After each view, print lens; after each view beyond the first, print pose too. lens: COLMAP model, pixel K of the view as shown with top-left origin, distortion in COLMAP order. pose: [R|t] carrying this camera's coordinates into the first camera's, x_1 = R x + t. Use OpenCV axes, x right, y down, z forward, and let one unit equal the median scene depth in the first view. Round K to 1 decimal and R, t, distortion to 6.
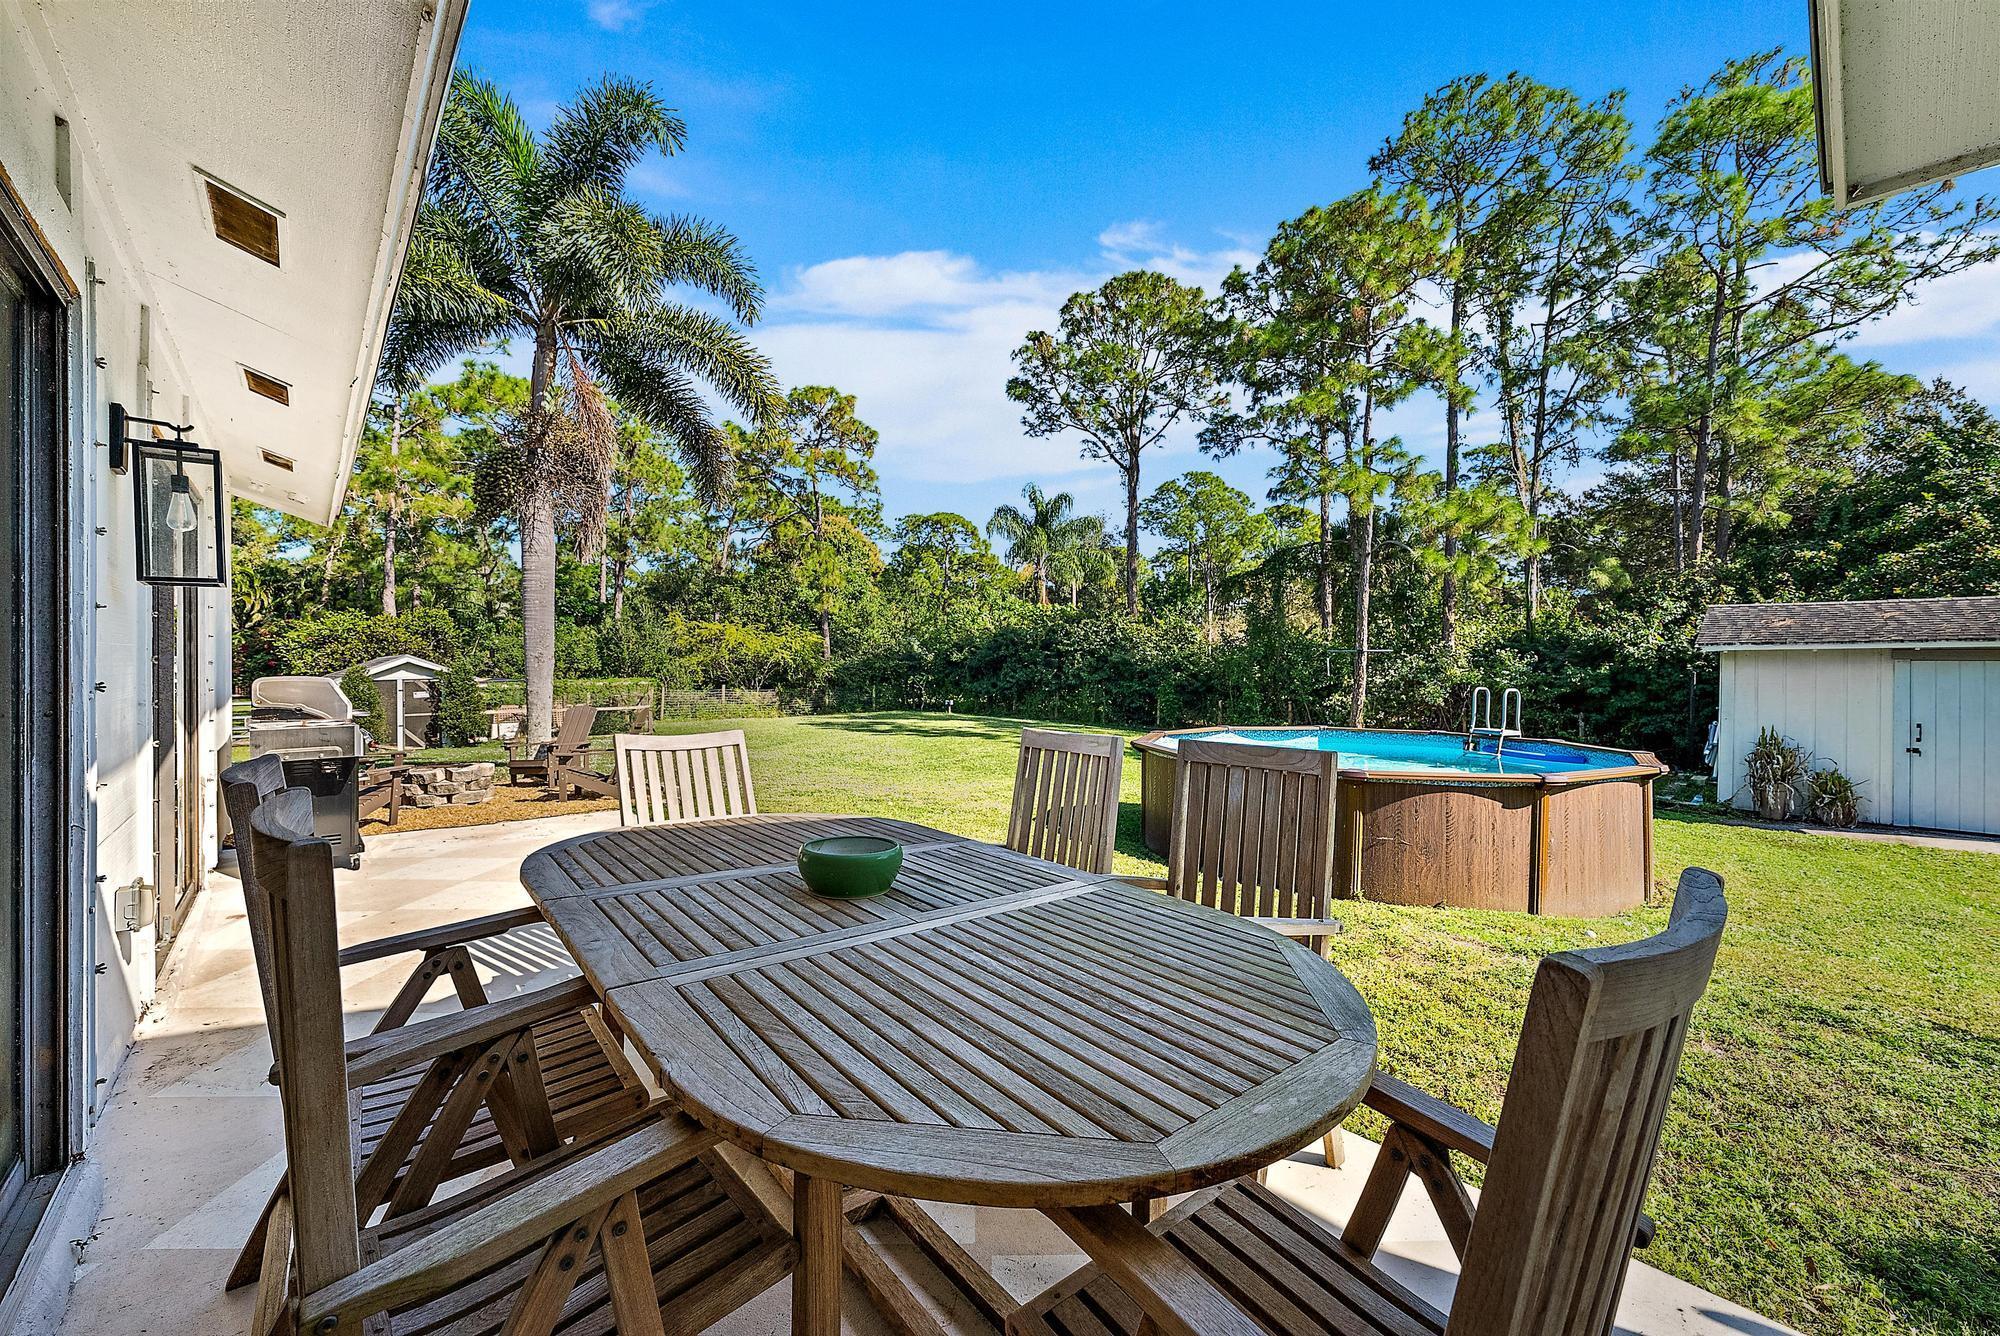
lens RADIAL K [[777.8, 0, 1009.3], [0, 777.8, 666.3], [0, 0, 1]] dist [0.000548, -0.000205]
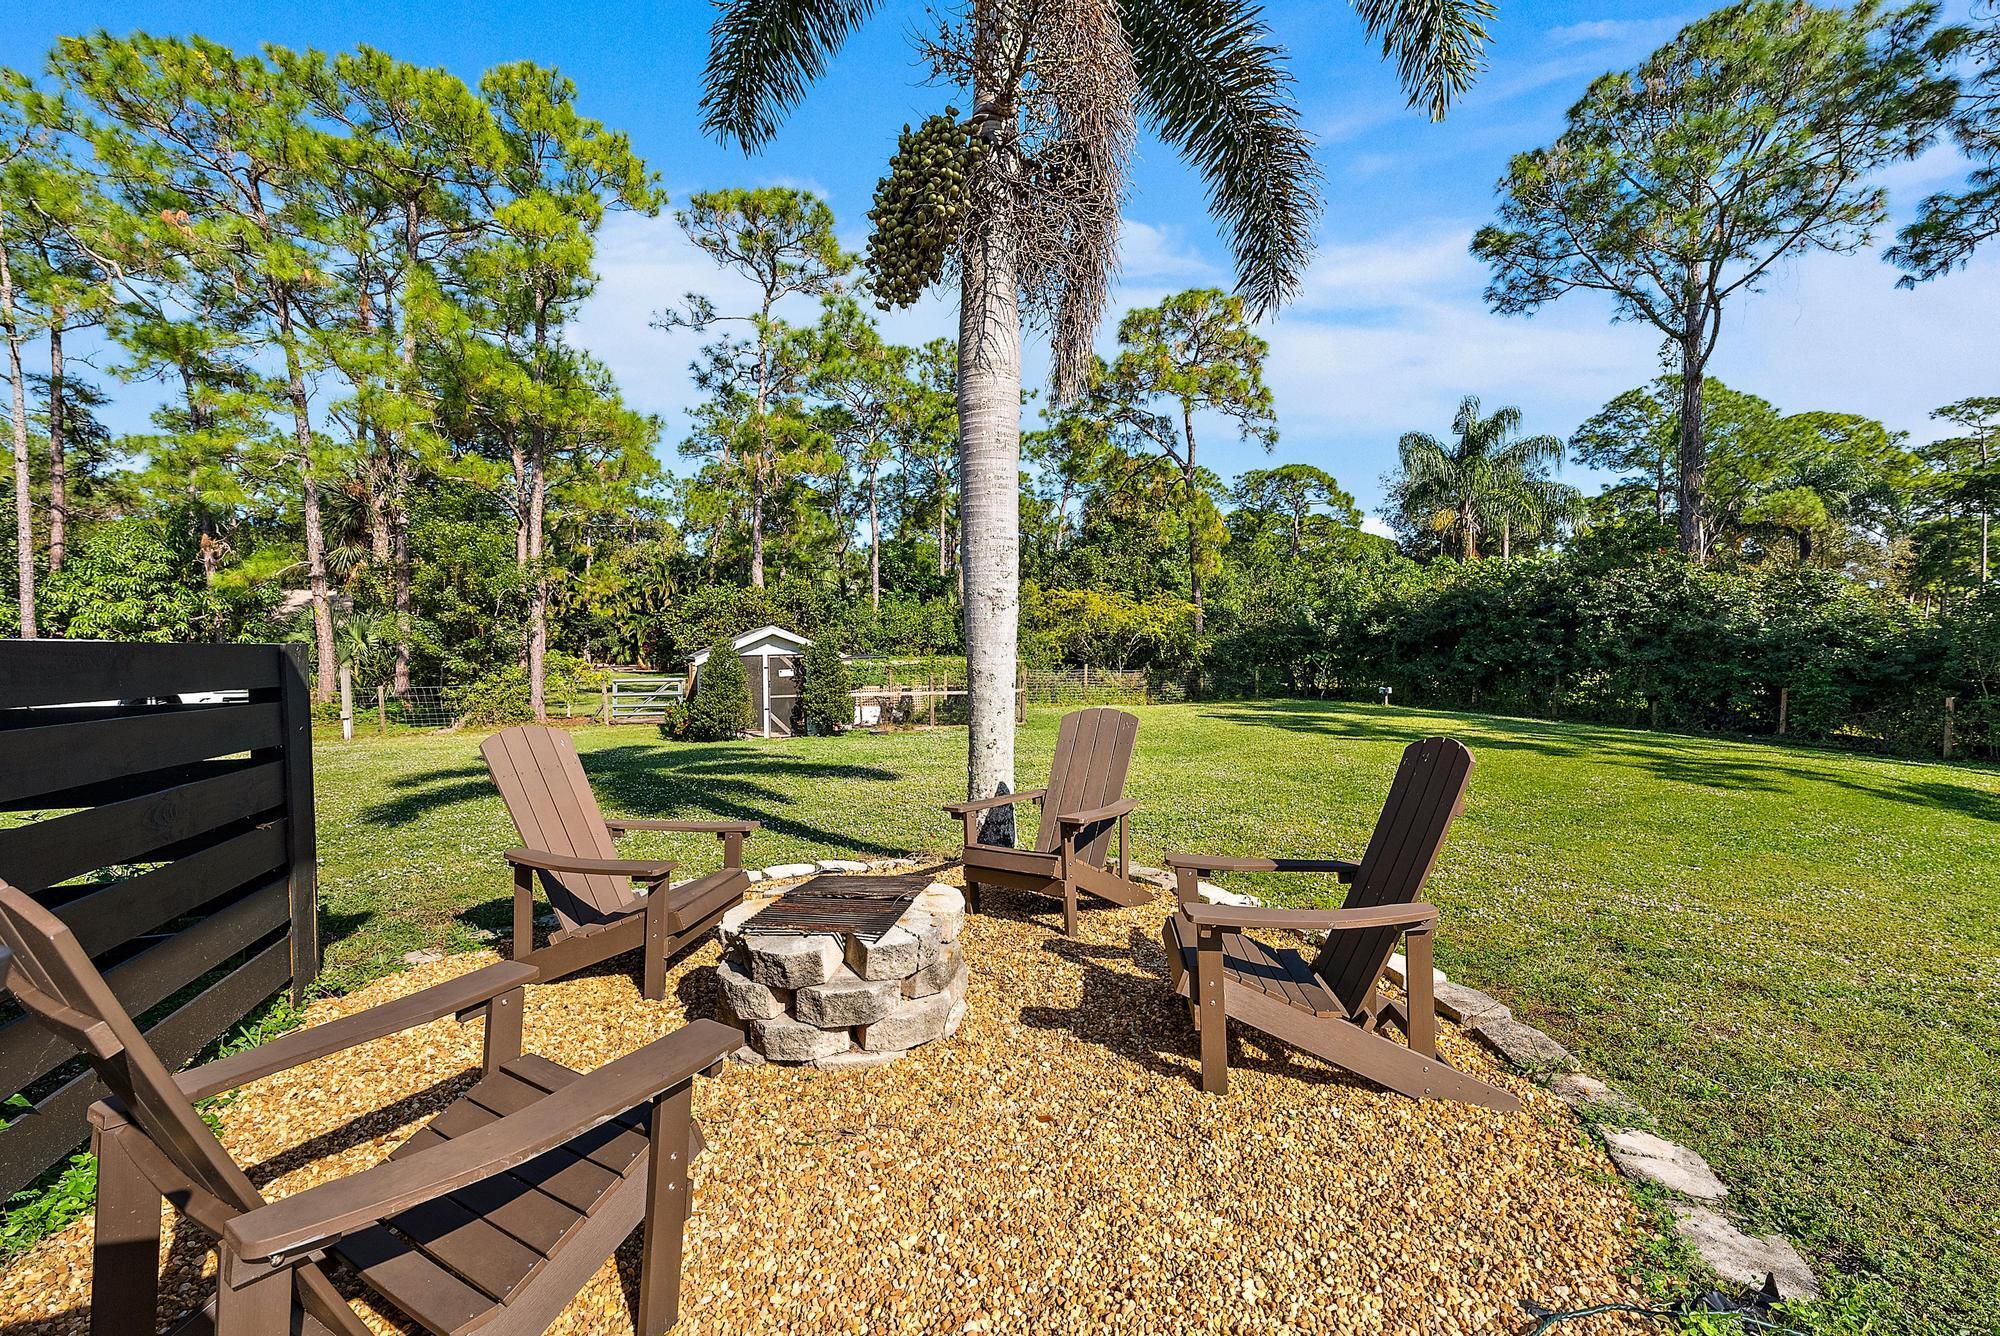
lens RADIAL K [[777.8, 0, 1009.3], [0, 777.8, 666.3], [0, 0, 1]] dist [0.000548, -0.000205]
pose [[0.932391, 0.007528, -0.361373, -0.137036], [0.001291, 0.999707, 0.024157, 0.005529], [0.361449, -0.022990, 0.932108, 0.183056]]
